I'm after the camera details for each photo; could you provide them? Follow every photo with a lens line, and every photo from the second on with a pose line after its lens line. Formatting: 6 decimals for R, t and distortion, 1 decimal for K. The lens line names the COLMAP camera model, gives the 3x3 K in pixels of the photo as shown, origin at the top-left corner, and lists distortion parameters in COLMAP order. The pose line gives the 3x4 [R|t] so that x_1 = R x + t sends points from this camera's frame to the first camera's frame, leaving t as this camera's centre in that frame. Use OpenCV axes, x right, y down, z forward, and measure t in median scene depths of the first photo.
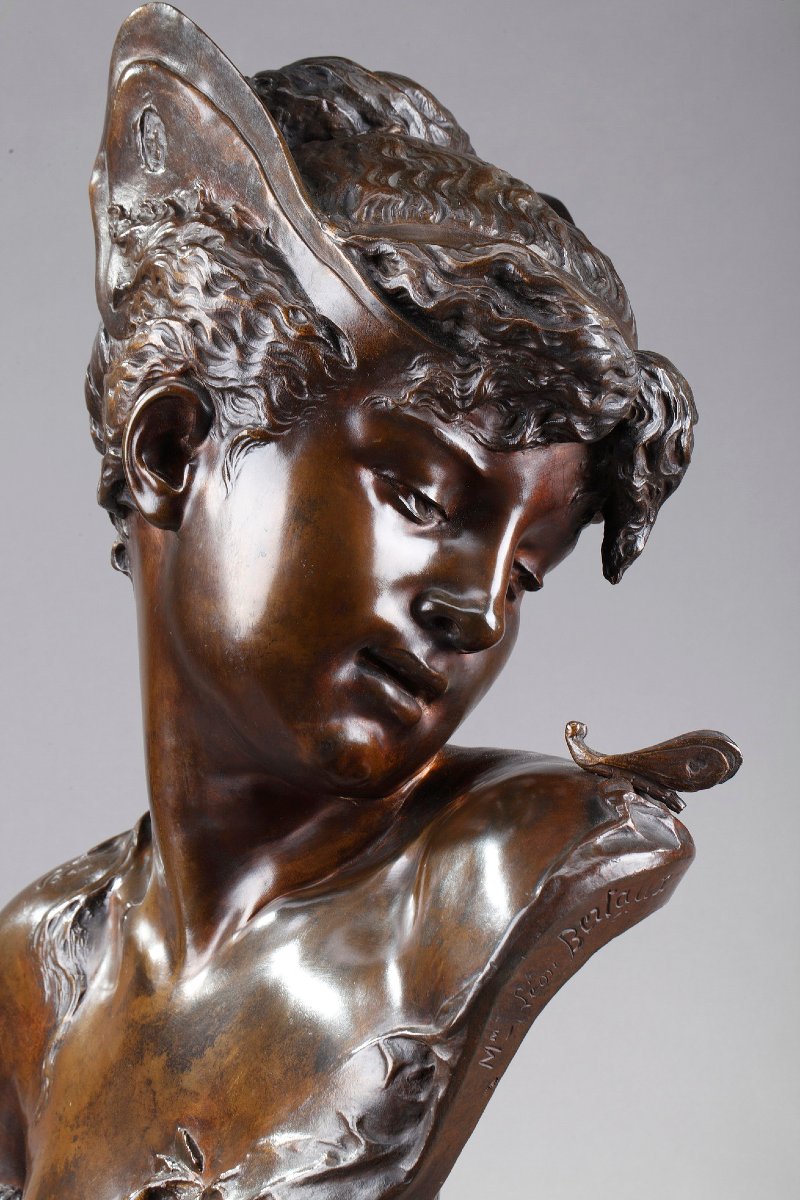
lens RADIAL K [[3715.8, 0, 400.0], [0, 3715.8, 600.0], [0, 0, 1]] dist [-0.092198, 1.999858]
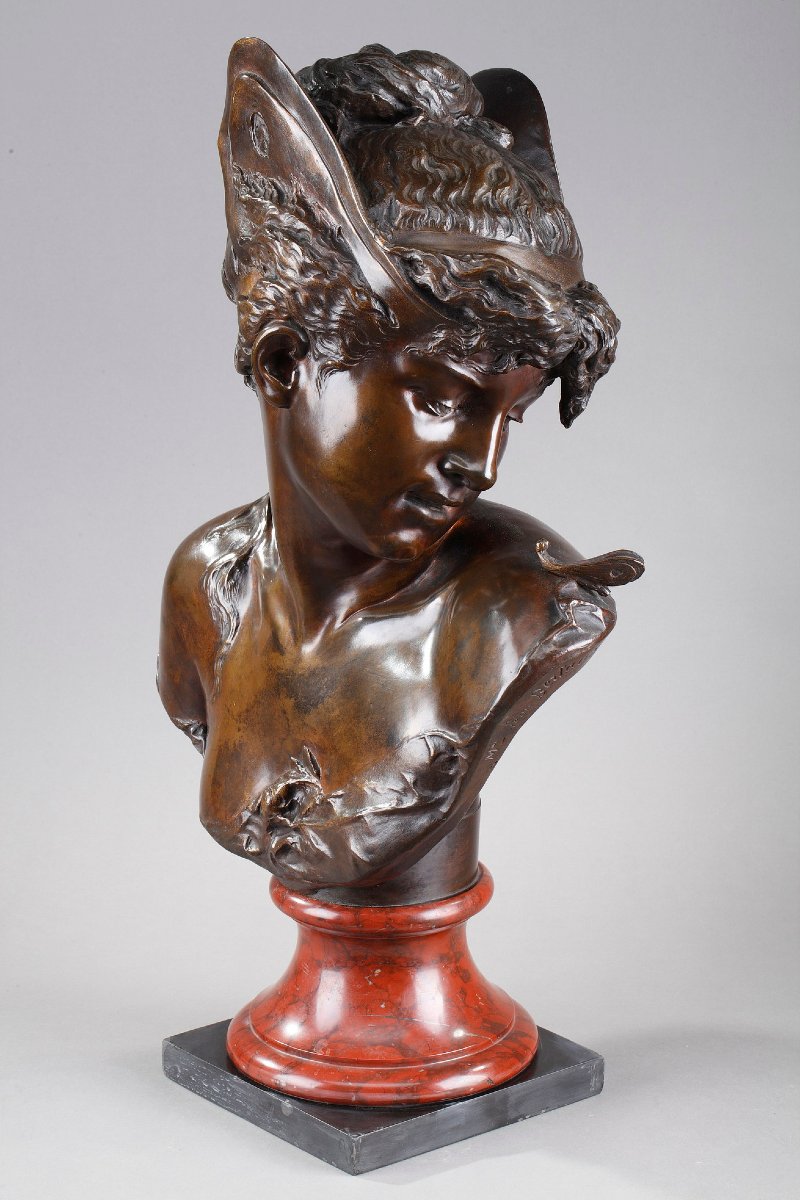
lens RADIAL K [[3715.8, 0, 400.0], [0, 3715.8, 600.0], [0, 0, 1]] dist [-0.092198, 1.999858]
pose [[0.999491, -0.021547, -0.023522, 0.022716], [0.029207, 0.914655, 0.403178, -0.584507], [0.012828, -0.403660, 0.914819, -0.476562]]
